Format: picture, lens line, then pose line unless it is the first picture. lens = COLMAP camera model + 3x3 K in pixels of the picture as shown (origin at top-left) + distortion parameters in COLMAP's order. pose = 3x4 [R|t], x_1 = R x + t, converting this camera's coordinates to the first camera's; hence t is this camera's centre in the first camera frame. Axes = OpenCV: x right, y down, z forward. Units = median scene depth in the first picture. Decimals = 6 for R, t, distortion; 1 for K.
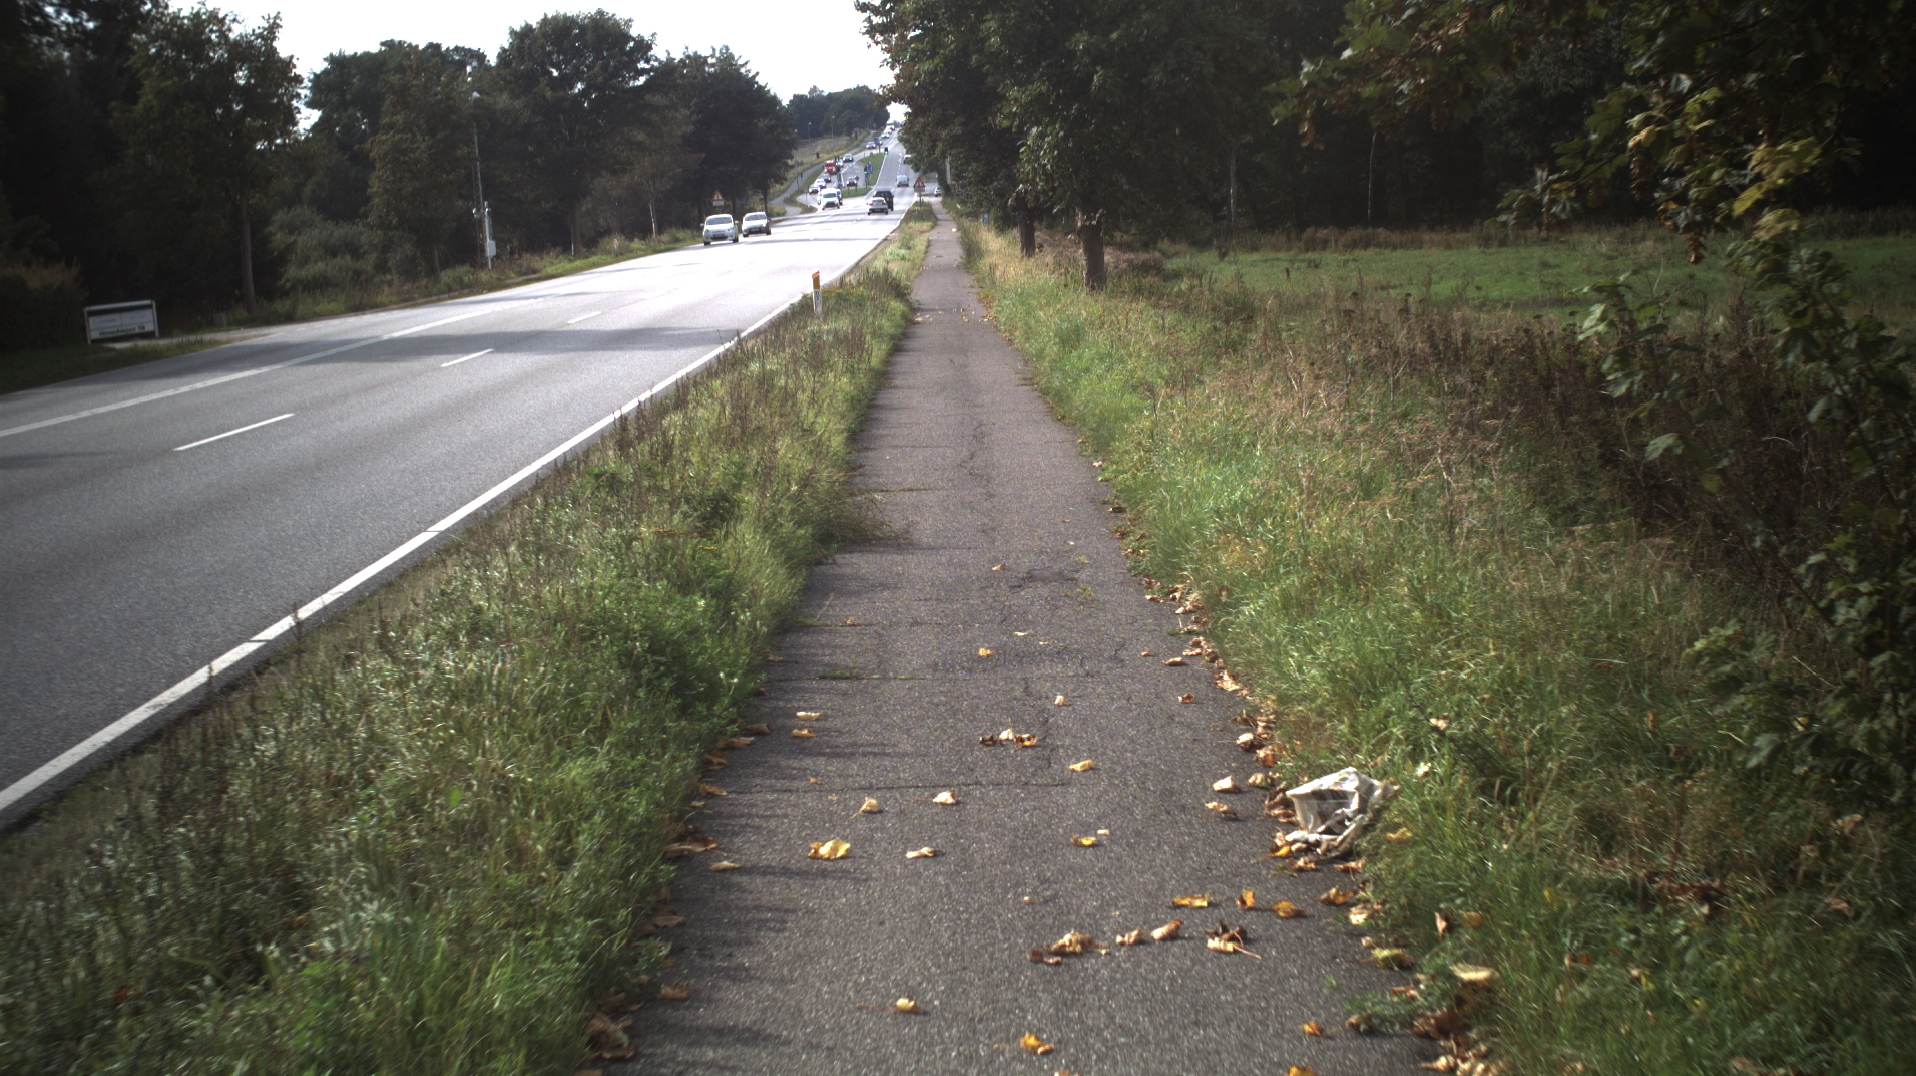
lens RADIAL K [[10968.4, 0, 956.0], [0, 10968.4, 536.0], [0, 0, 1]] dist [-0.688950, 0.000000]
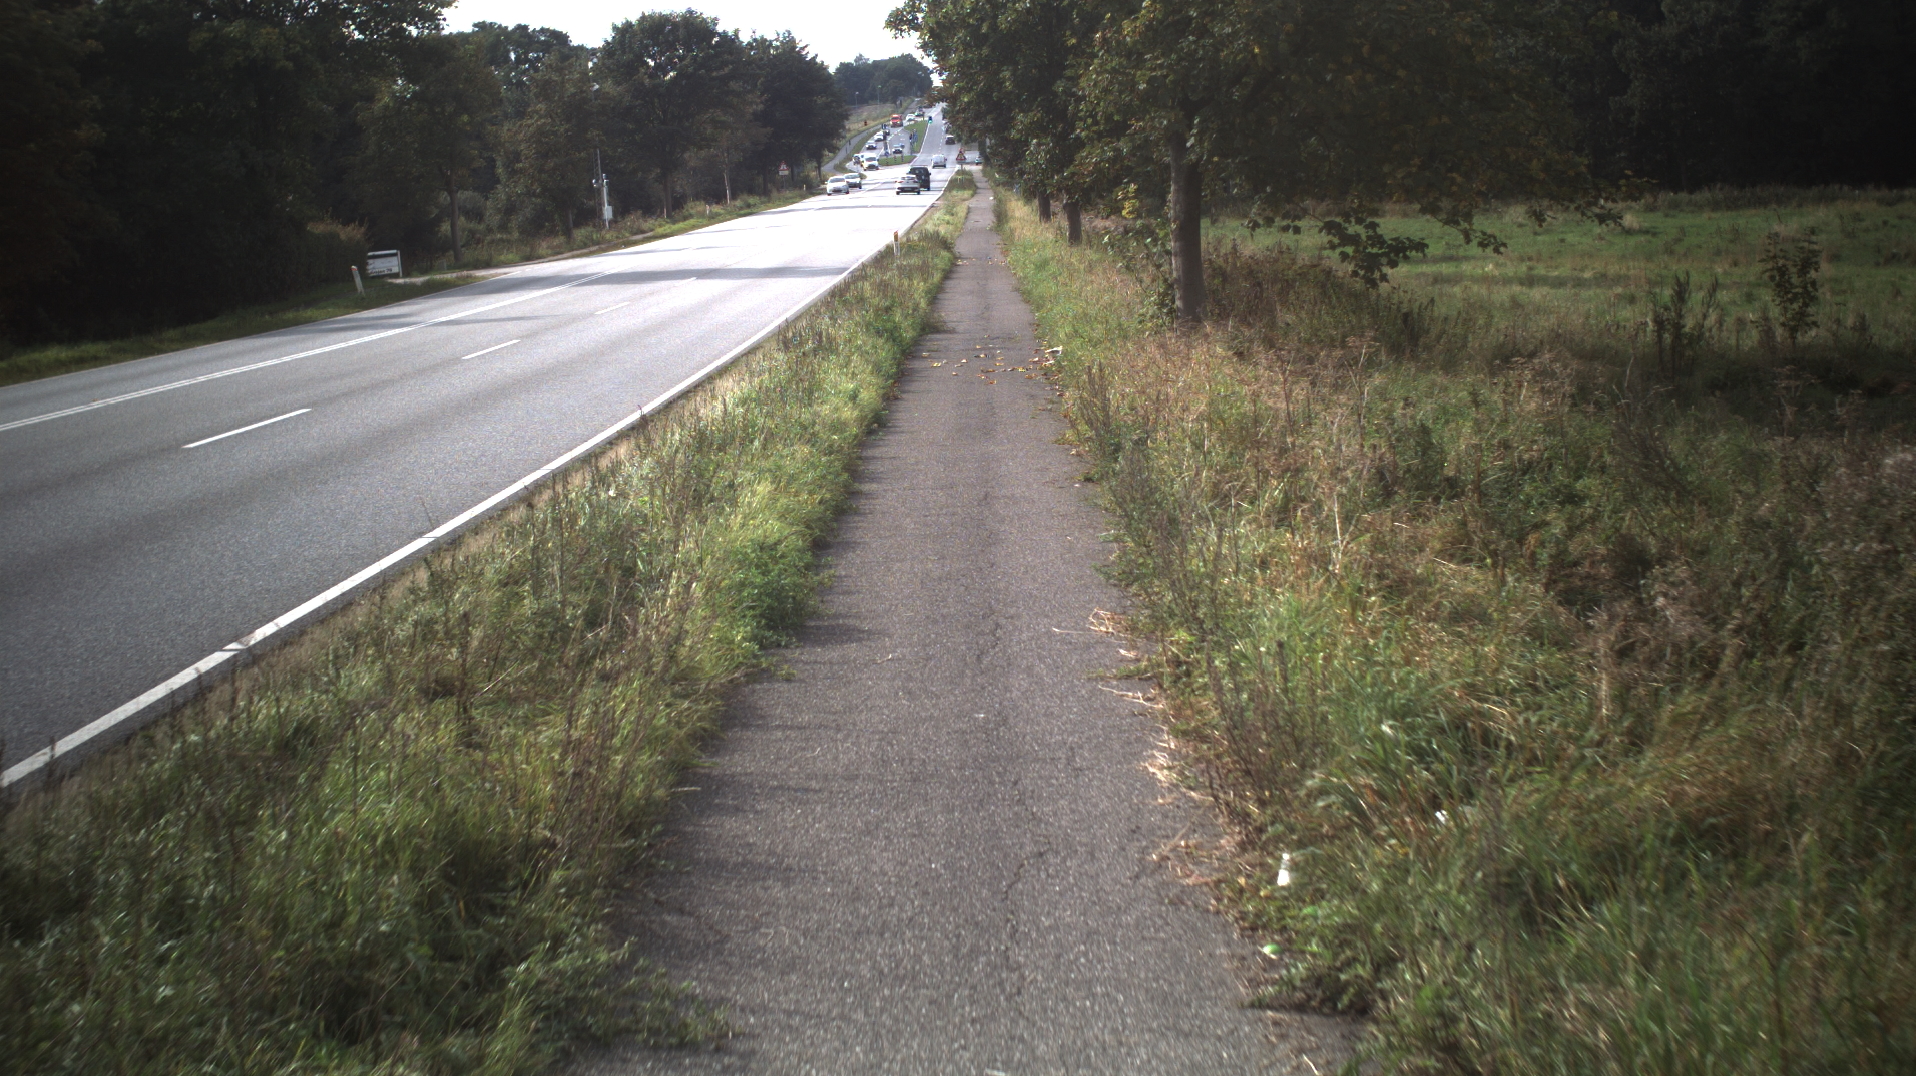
lens RADIAL K [[10968.4, 0, 970.9], [0, 10968.4, 545.2], [0, 0, 1]] dist [-0.688950, 0.000000]
pose [[0.999978, 0.006228, -0.002266, 0.001254], [-0.006219, 0.999972, 0.004128, 0.008617], [0.002291, -0.004114, 0.999989, -0.342942]]
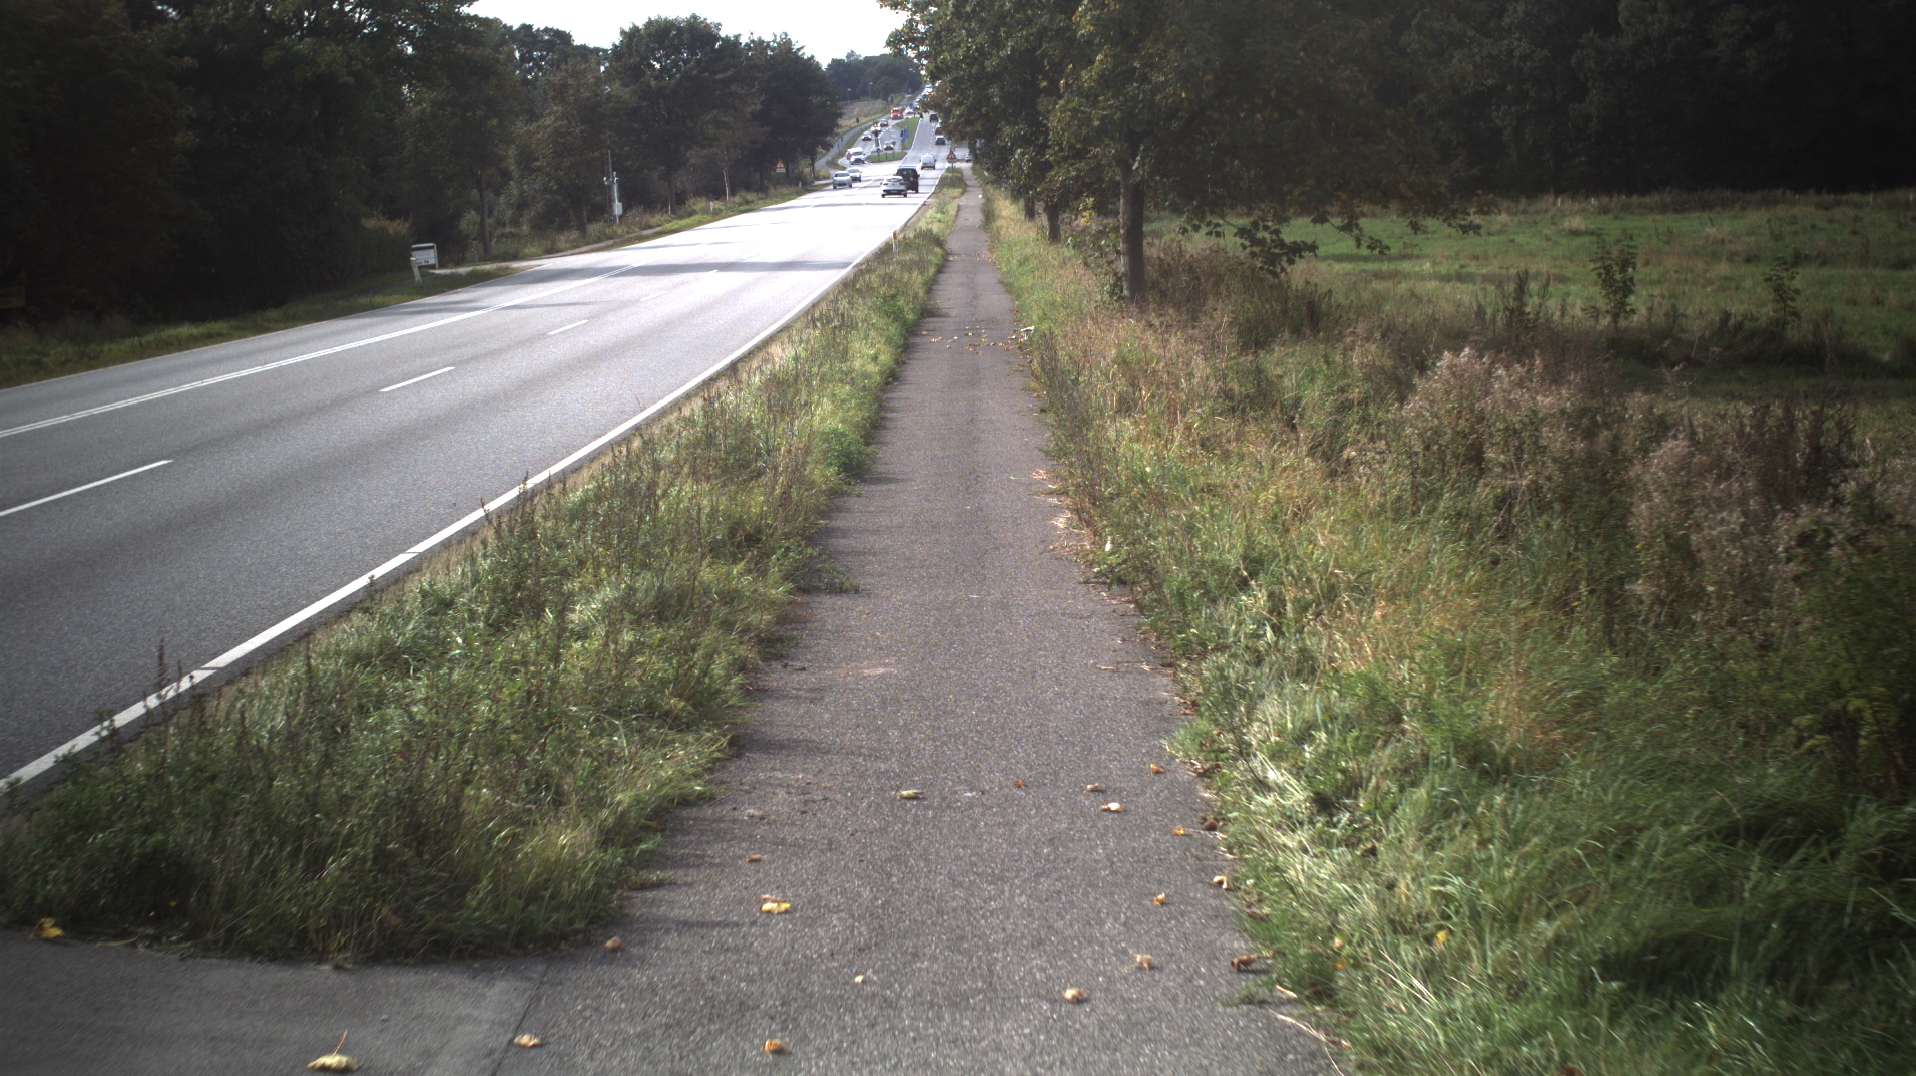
lens RADIAL K [[10968.4, 0, 945.2], [0, 10968.4, 531.2], [0, 0, 1]] dist [-0.688950, 0.000000]
pose [[0.999915, 0.012530, -0.003471, 0.001439], [-0.012518, 0.999916, 0.003319, 0.011032], [0.003512, -0.003276, 0.999988, -0.457429]]
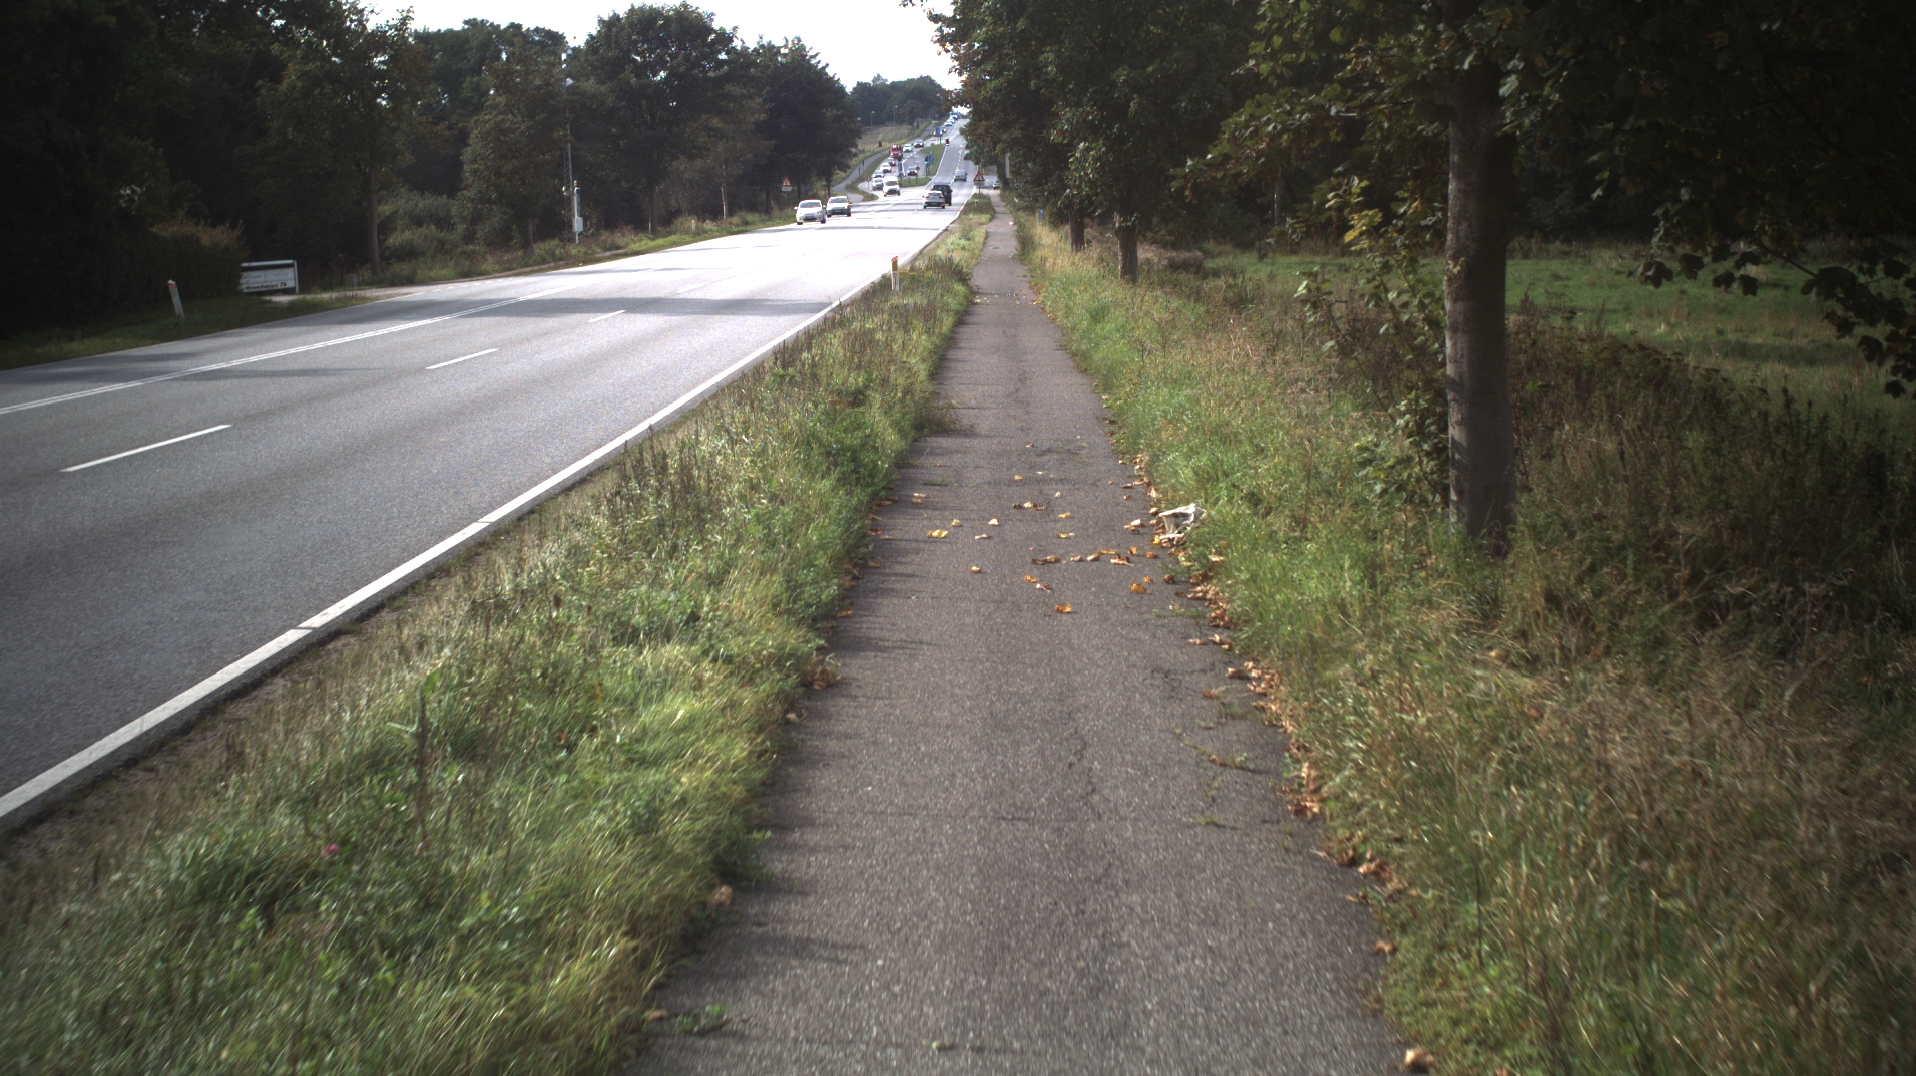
lens RADIAL K [[10968.4, 0, 953.8], [0, 10968.4, 538.4], [0, 0, 1]] dist [-0.688950, 0.000000]
pose [[0.999273, 0.037873, -0.004312, 0.000048], [-0.037868, 0.999282, 0.001131, 0.002919], [0.004352, -0.000966, 0.999990, -0.114273]]
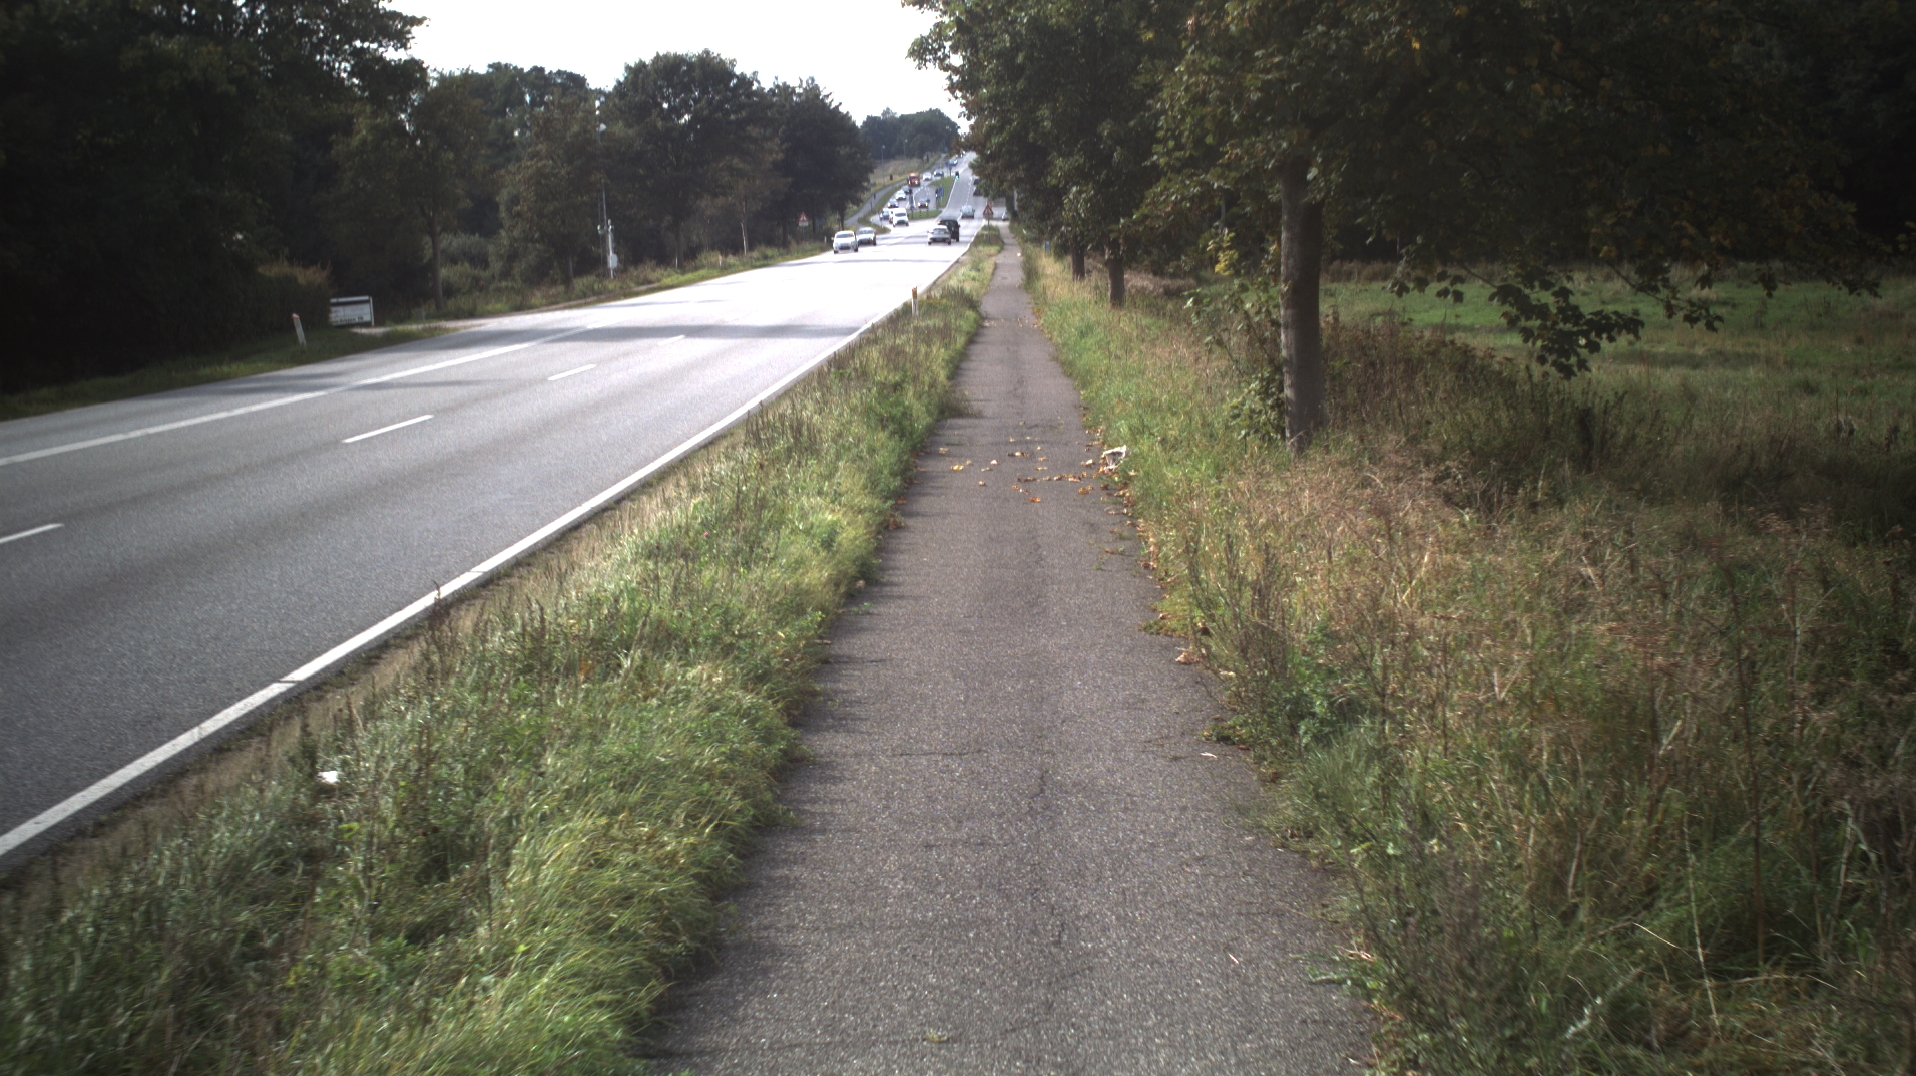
lens RADIAL K [[10968.4, 0, 1044.5], [0, 10968.4, 430.2], [0, 0, 1]] dist [-0.688950, 0.000000]
pose [[0.999663, 0.025857, 0.002324, 0.000632], [-0.025828, 0.999598, -0.011722, 0.005812], [-0.002626, 0.011658, 0.999929, -0.228894]]
